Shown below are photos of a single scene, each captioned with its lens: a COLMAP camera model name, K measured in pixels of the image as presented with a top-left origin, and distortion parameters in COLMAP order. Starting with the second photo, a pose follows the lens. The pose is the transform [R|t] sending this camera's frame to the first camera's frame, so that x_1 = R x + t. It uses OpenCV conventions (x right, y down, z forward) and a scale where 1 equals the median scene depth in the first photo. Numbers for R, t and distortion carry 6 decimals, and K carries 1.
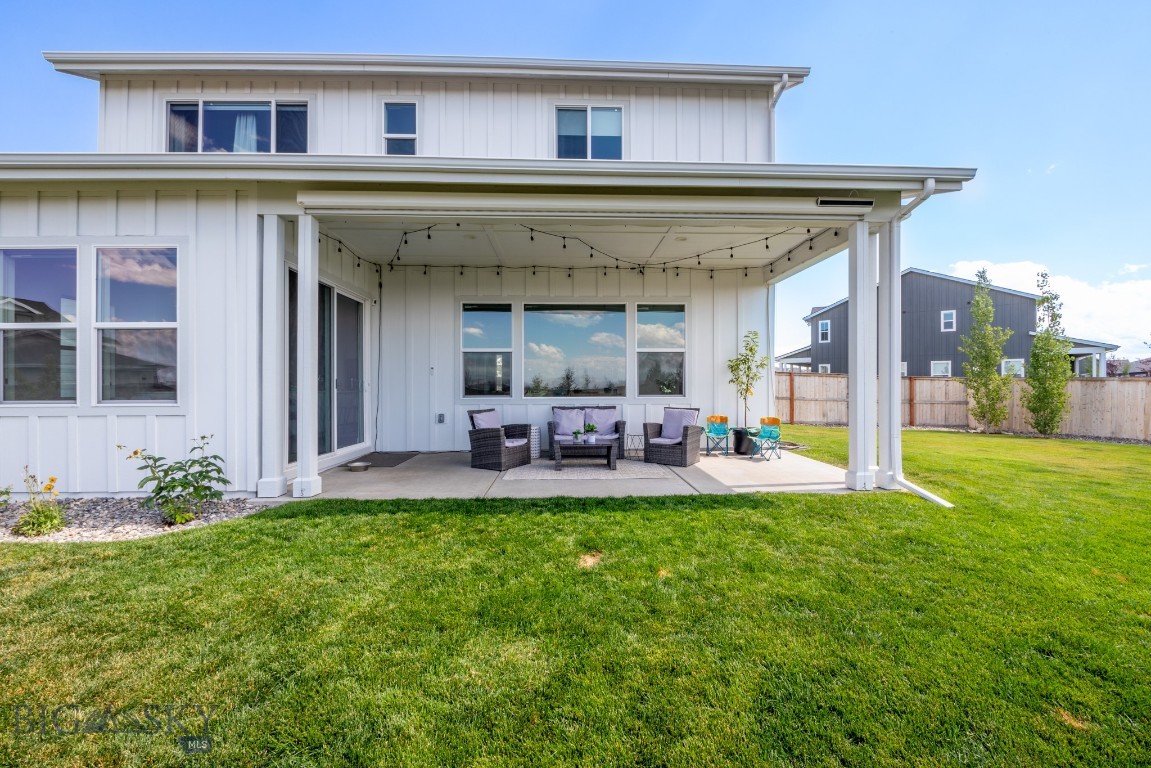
lens RADIAL K [[466.7, 0, 582.8], [0, 466.7, 390.5], [0, 0, 1]] dist [-0.016817, -0.003288]
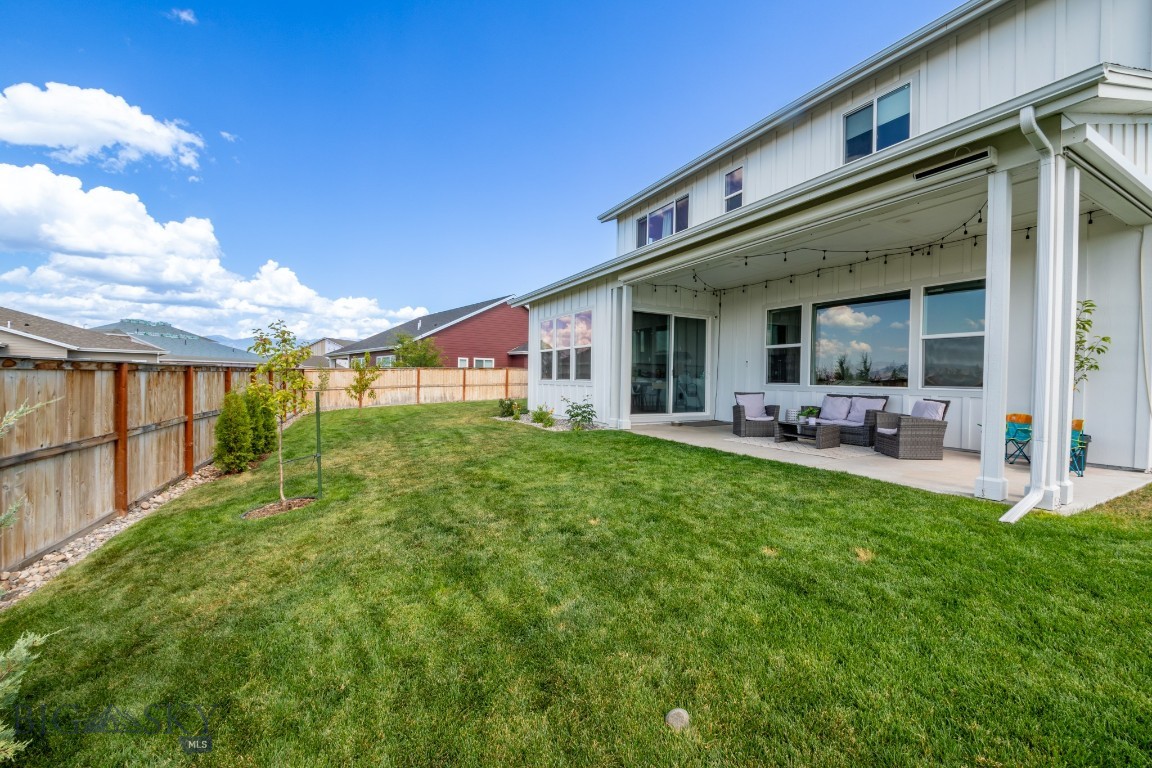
lens RADIAL K [[467.1, 0, 587.1], [0, 467.1, 381.7], [0, 0, 1]] dist [-0.016817, -0.003288]
pose [[0.430487, 0.017616, -0.902425, 0.694826], [-0.018191, 0.999776, 0.010839, 0.004281], [0.902413, 0.011750, 0.430711, 0.006075]]
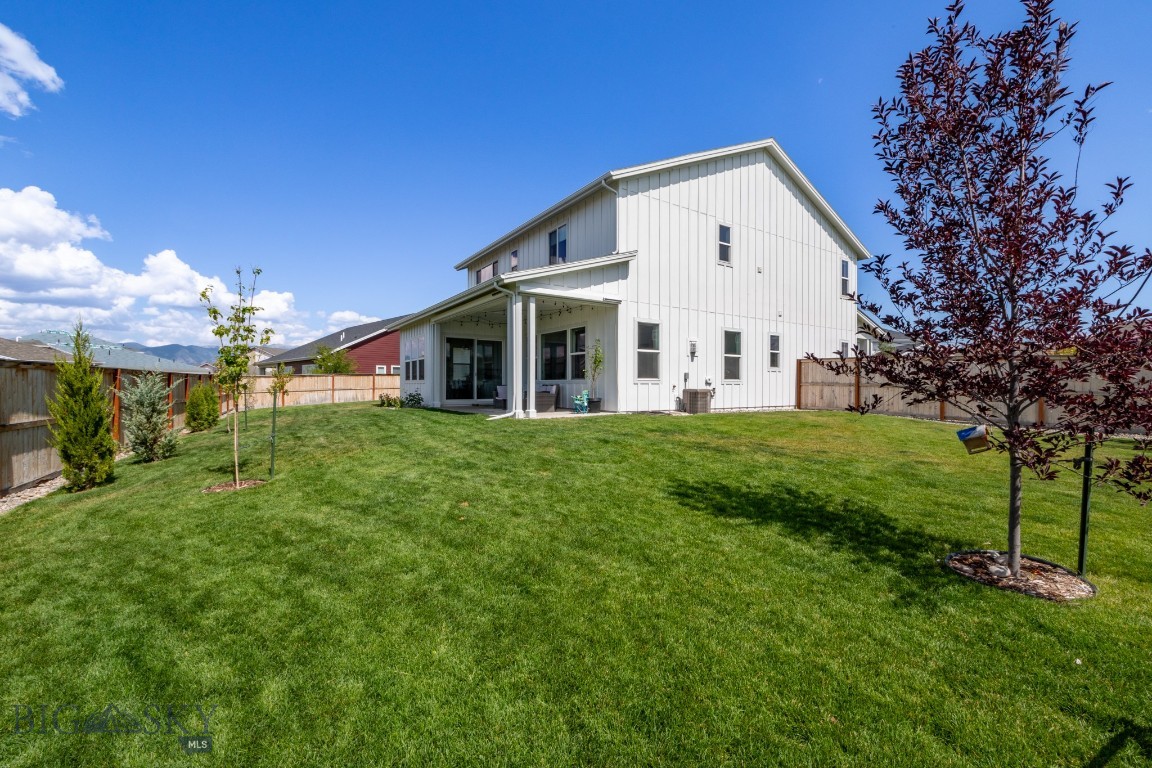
lens RADIAL K [[467.1, 0, 585.7], [0, 467.1, 380.9], [0, 0, 1]] dist [-0.016817, -0.003288]
pose [[0.523320, -0.000828, -0.852136, 1.797436], [-0.004544, 0.999983, -0.003763, 0.025267], [0.852124, 0.005842, 0.523307, 0.102904]]
